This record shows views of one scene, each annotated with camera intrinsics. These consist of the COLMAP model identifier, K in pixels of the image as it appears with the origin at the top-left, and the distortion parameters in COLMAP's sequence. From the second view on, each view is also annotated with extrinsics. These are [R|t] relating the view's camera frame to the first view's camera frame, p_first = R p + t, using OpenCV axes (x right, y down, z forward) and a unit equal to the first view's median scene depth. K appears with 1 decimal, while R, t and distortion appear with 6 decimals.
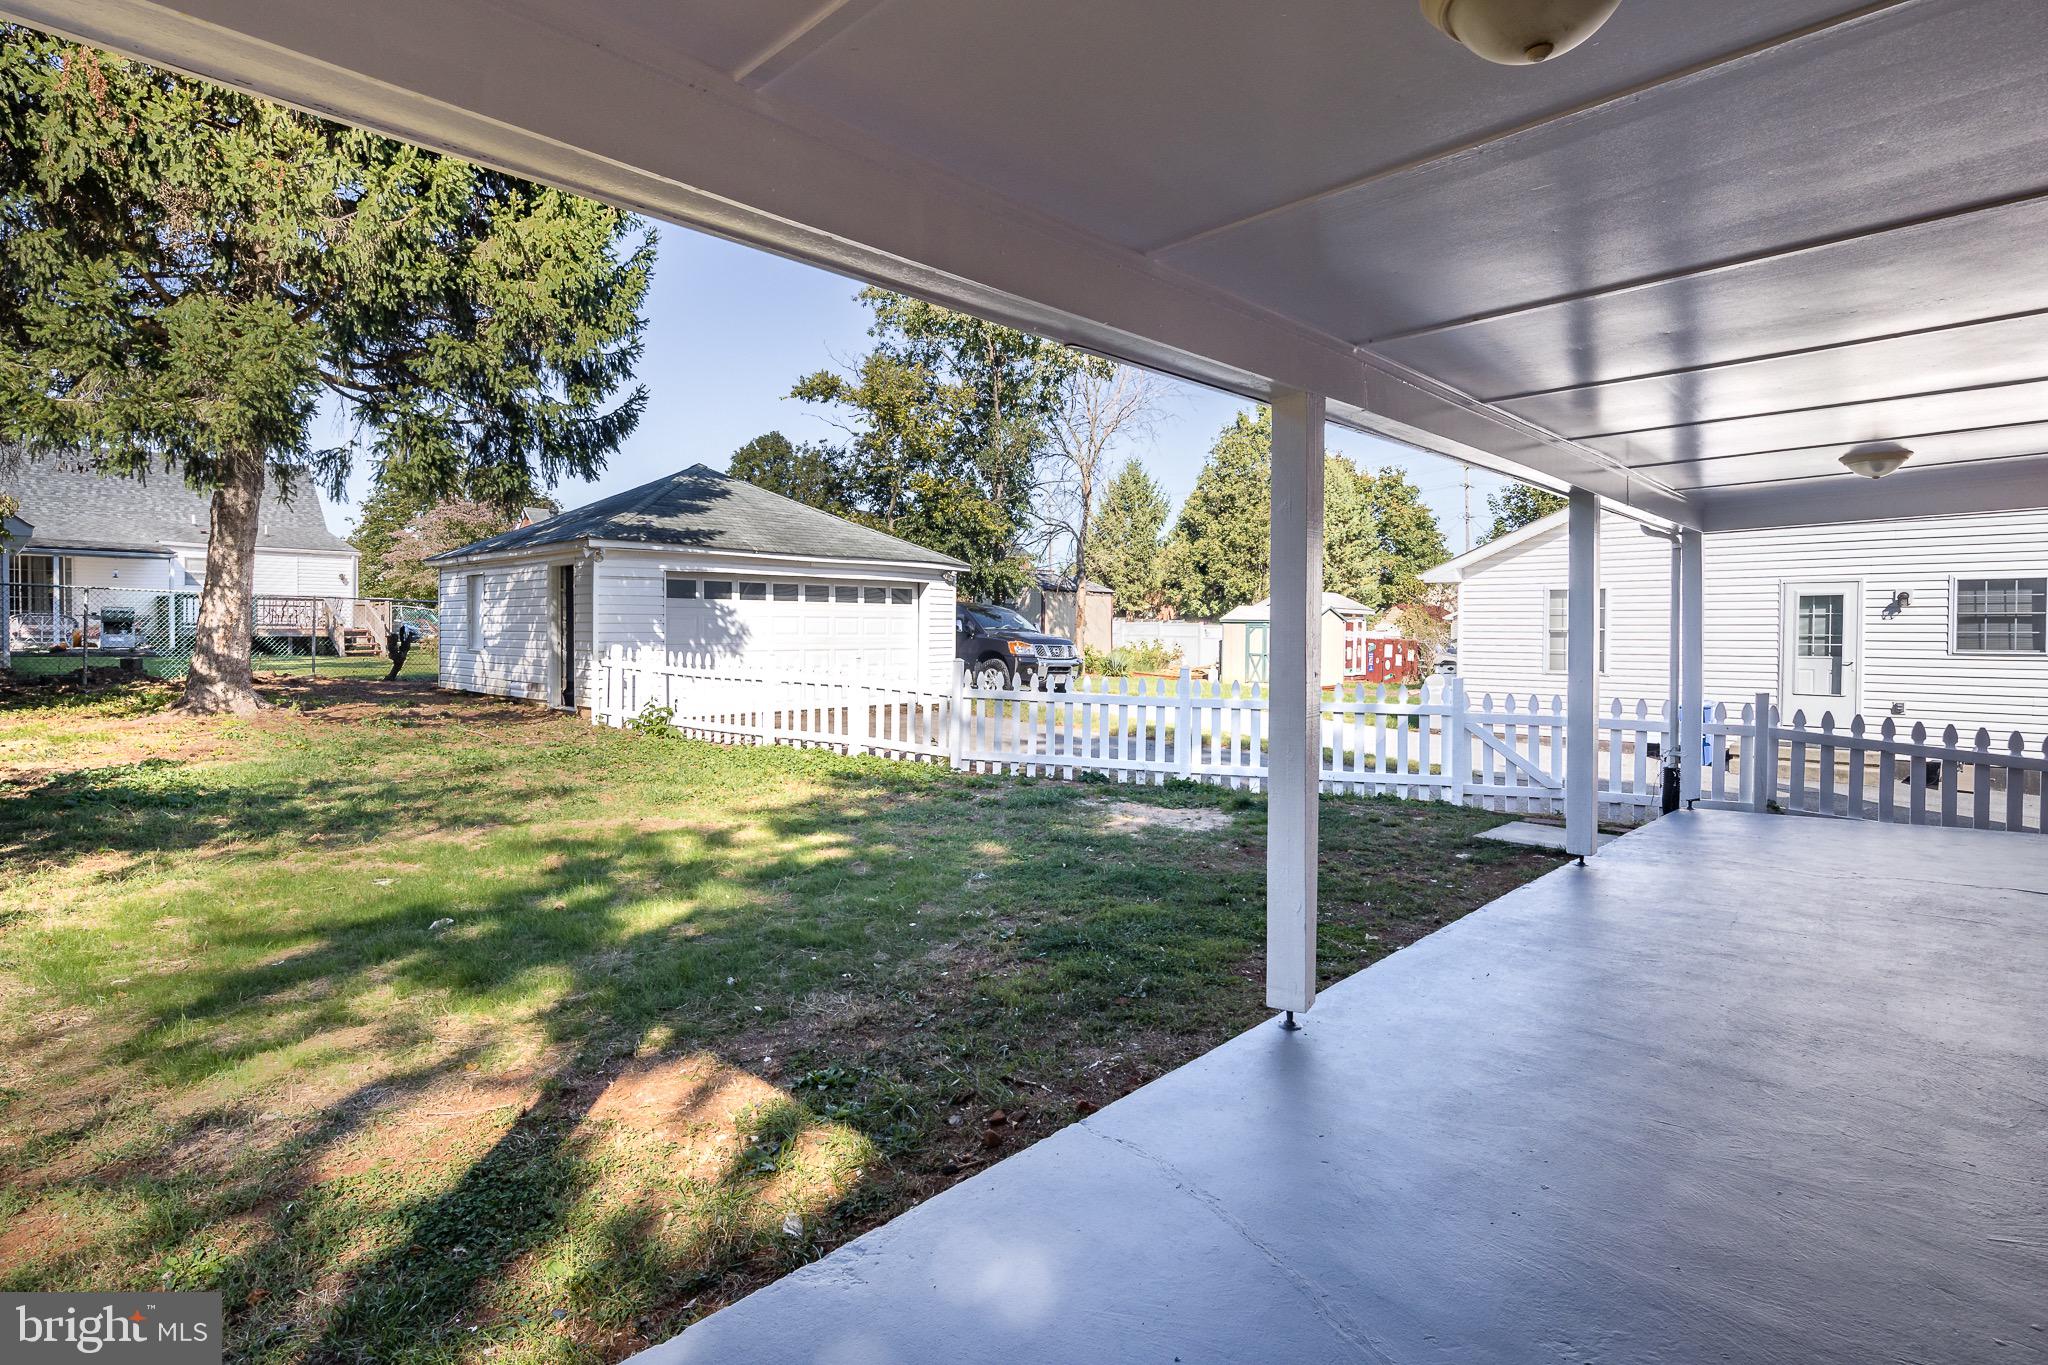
lens RADIAL K [[1028.7, 0, 981.0], [0, 1028.7, 649.2], [0, 0, 1]] dist [-0.002121, 0.000330]
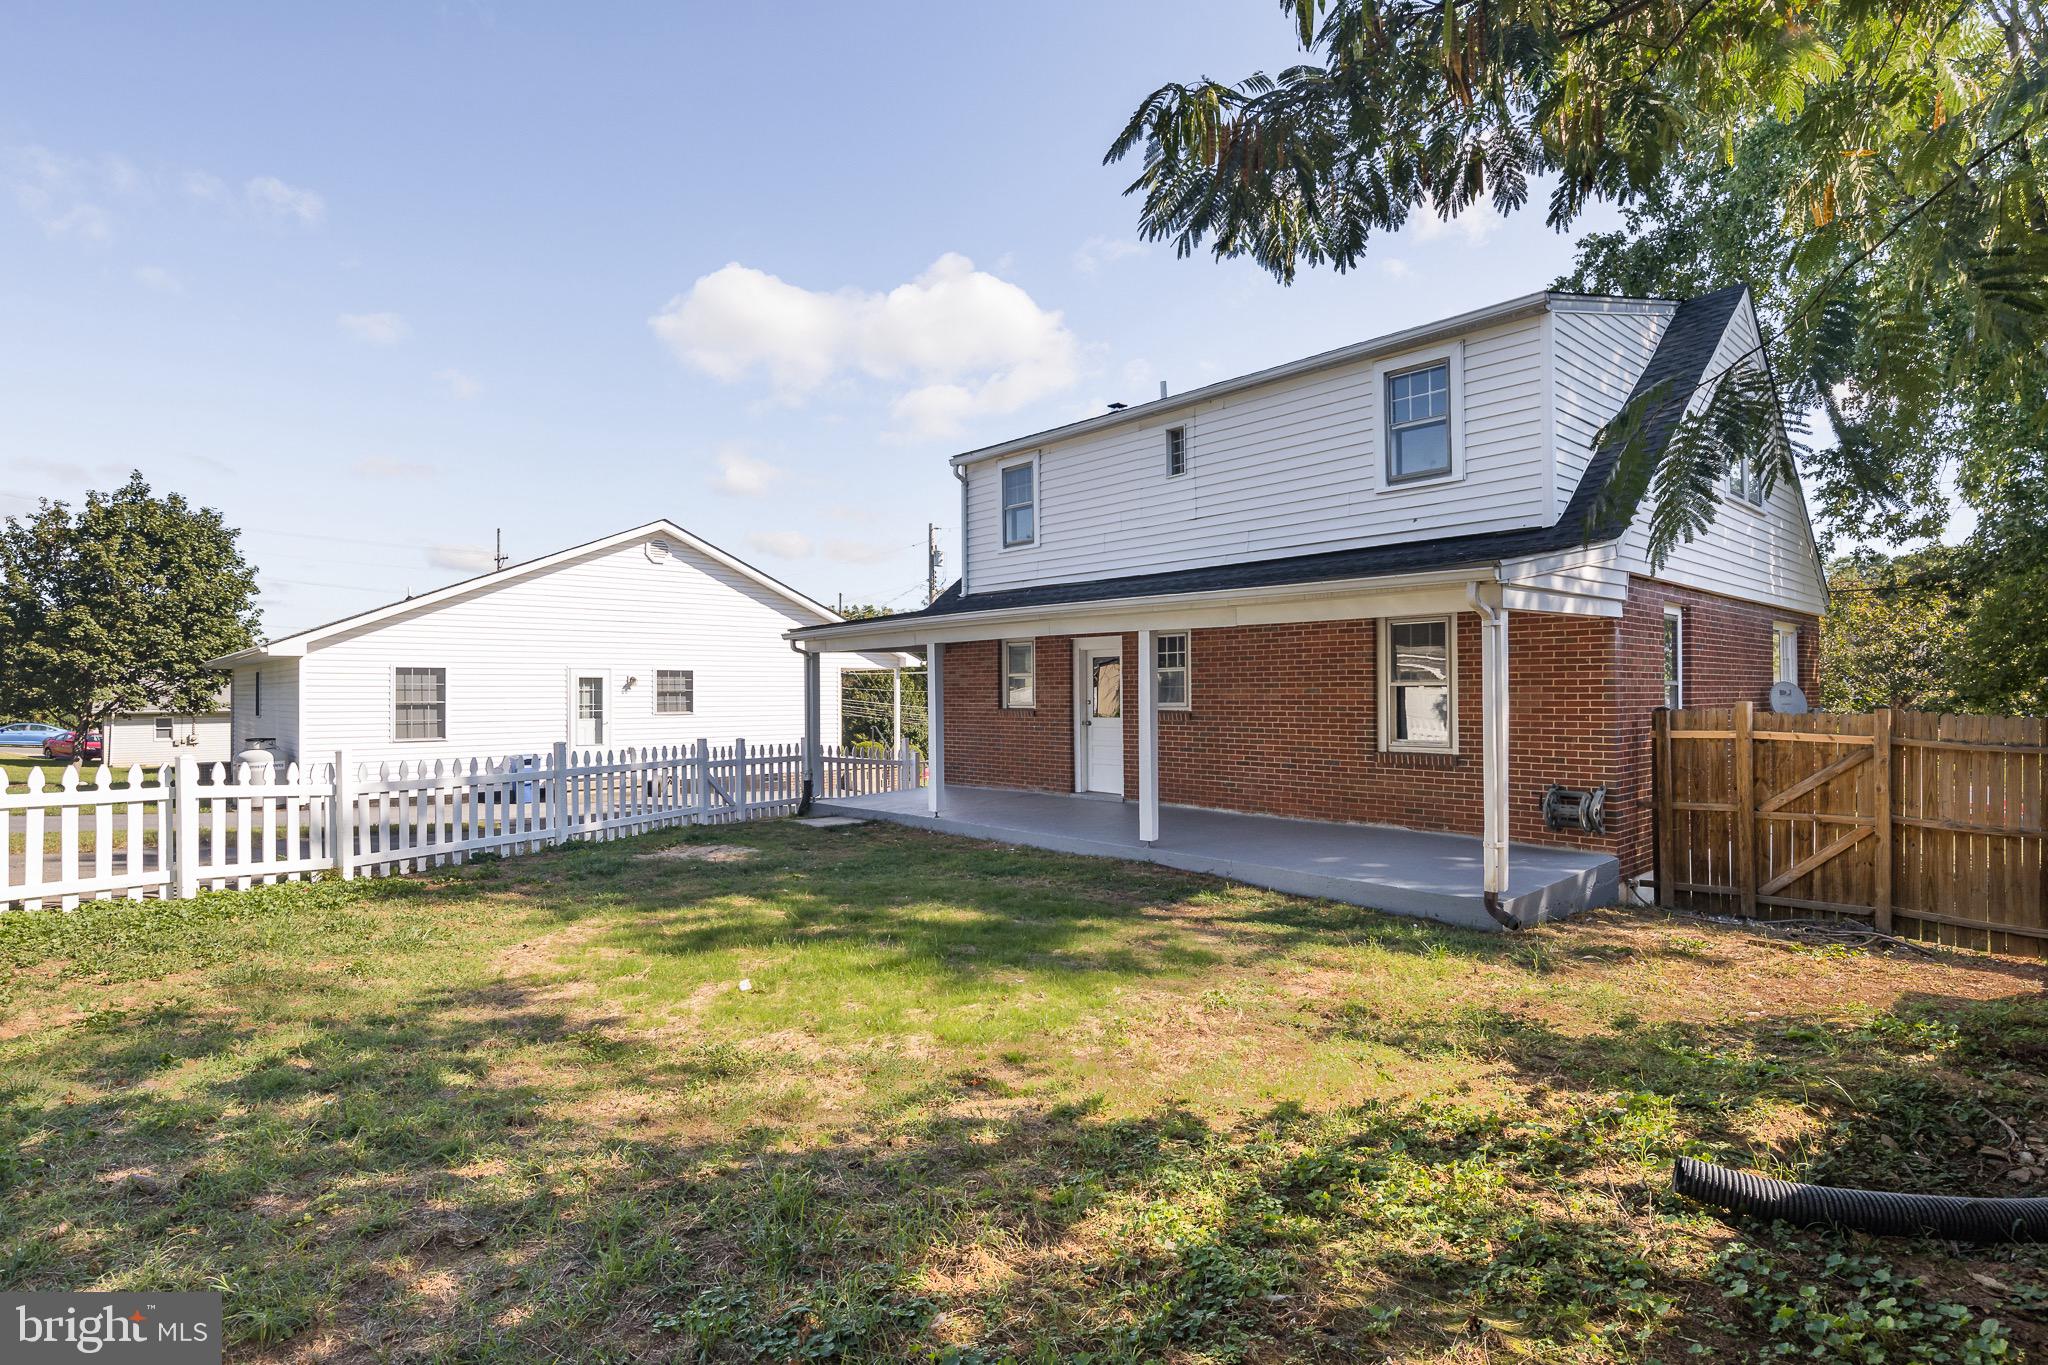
lens RADIAL K [[1024.7, 0, 1020.6], [0, 1024.7, 690.5], [0, 0, 1]] dist [-0.001639, -0.000318]
pose [[0.047471, -0.002342, 0.998870, -0.575012], [0.021485, 0.999768, 0.001323, -0.020091], [-0.998642, 0.021398, 0.047510, 0.279003]]
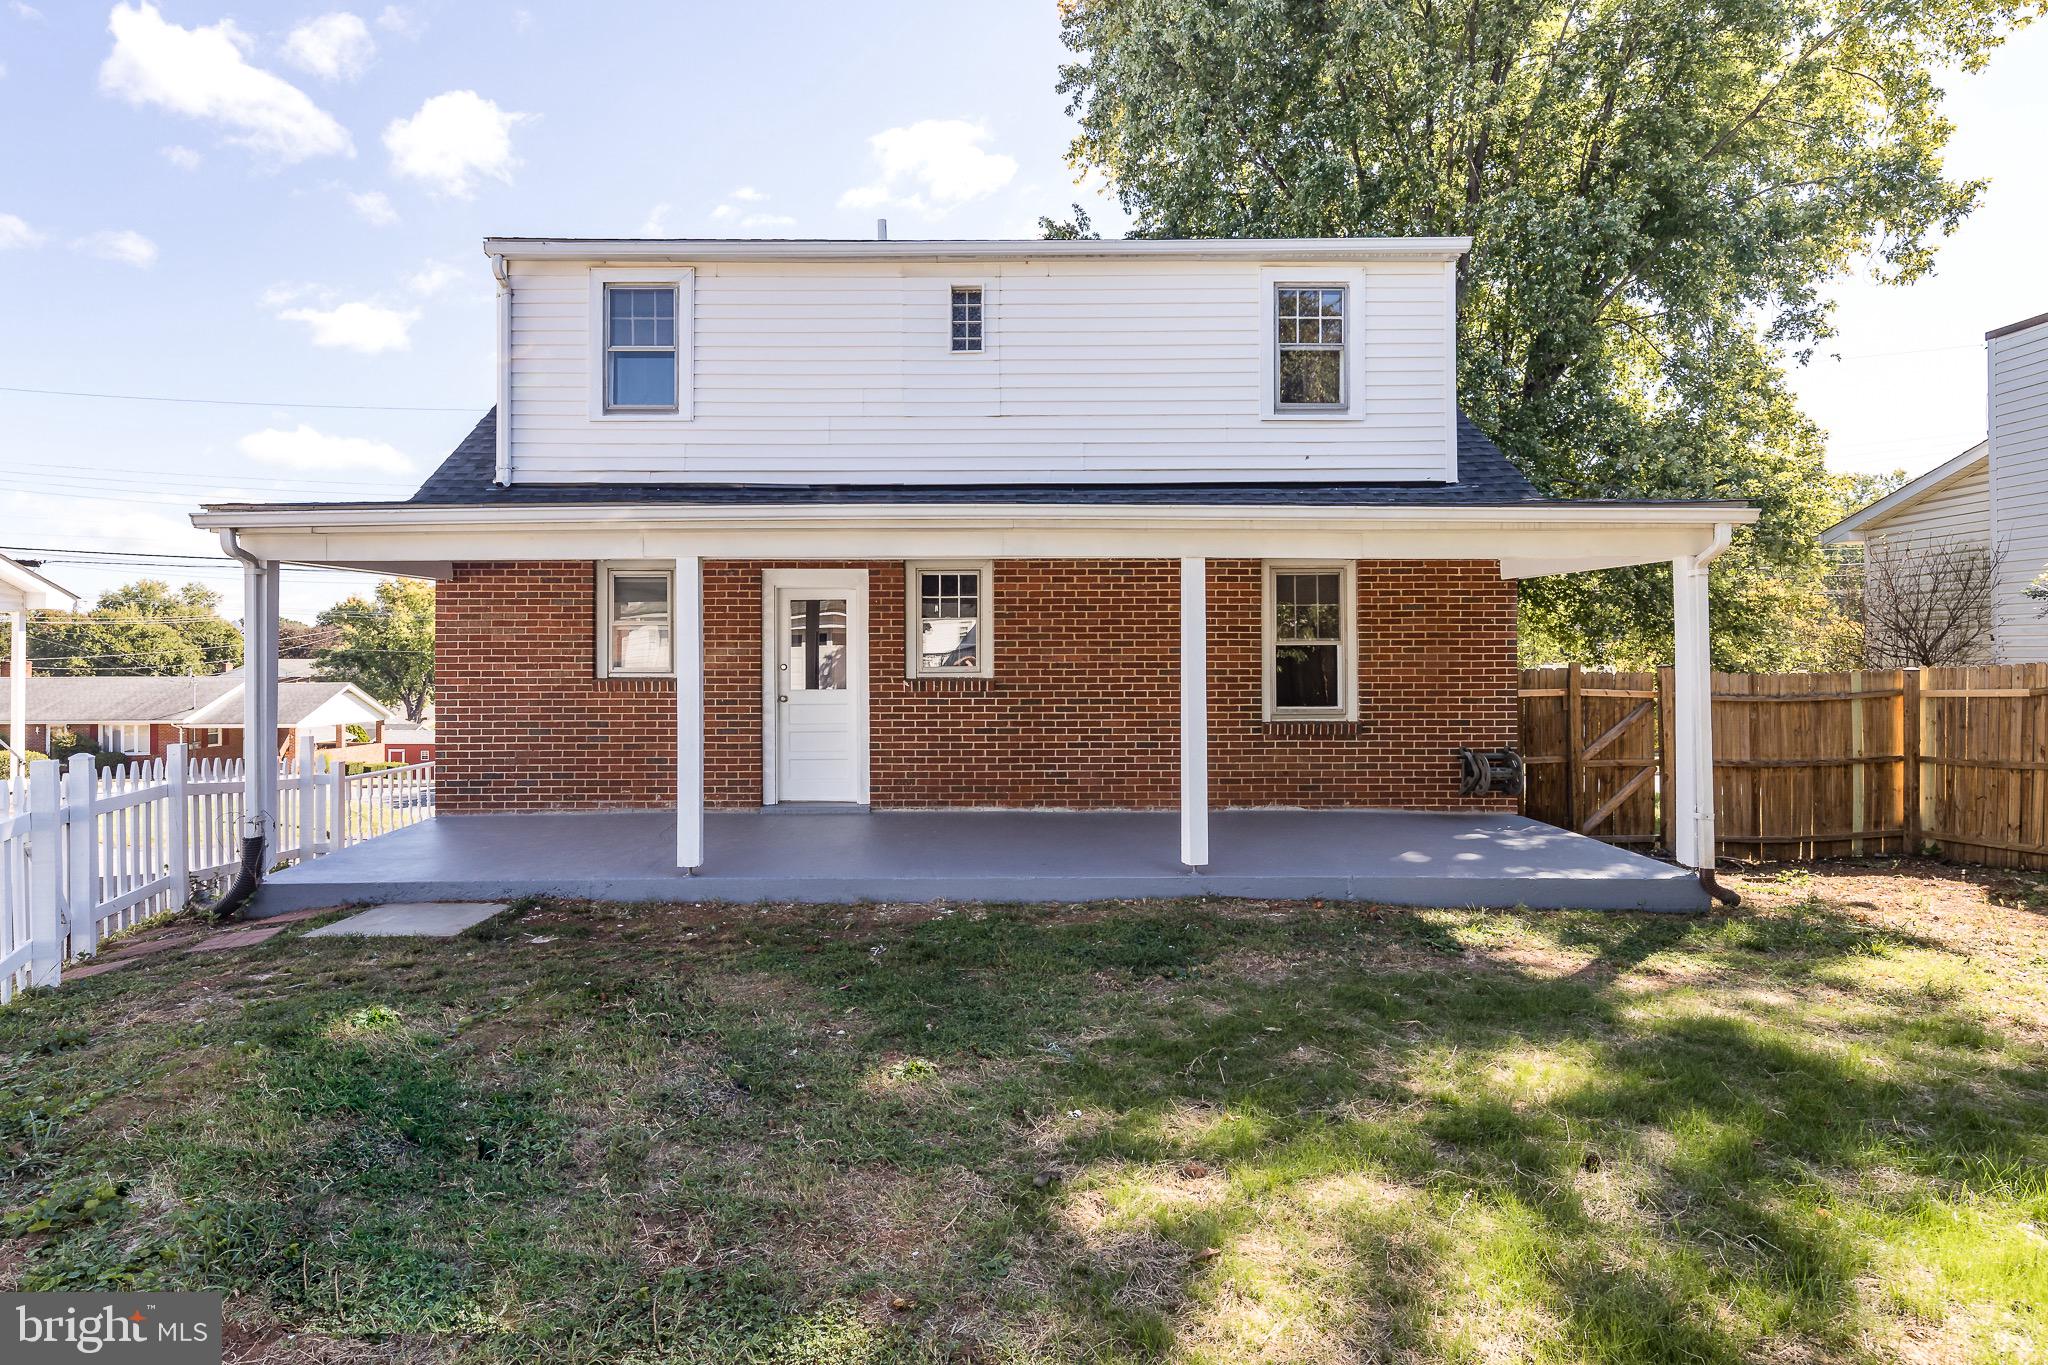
lens RADIAL K [[1028.7, 0, 981.0], [0, 1028.7, 649.2], [0, 0, 1]] dist [-0.002121, 0.000330]
pose [[-0.716331, 0.005994, 0.697735, -0.174037], [0.009778, 0.999951, 0.001448, -0.017163], [-0.697692, 0.007859, -0.716354, 0.607871]]
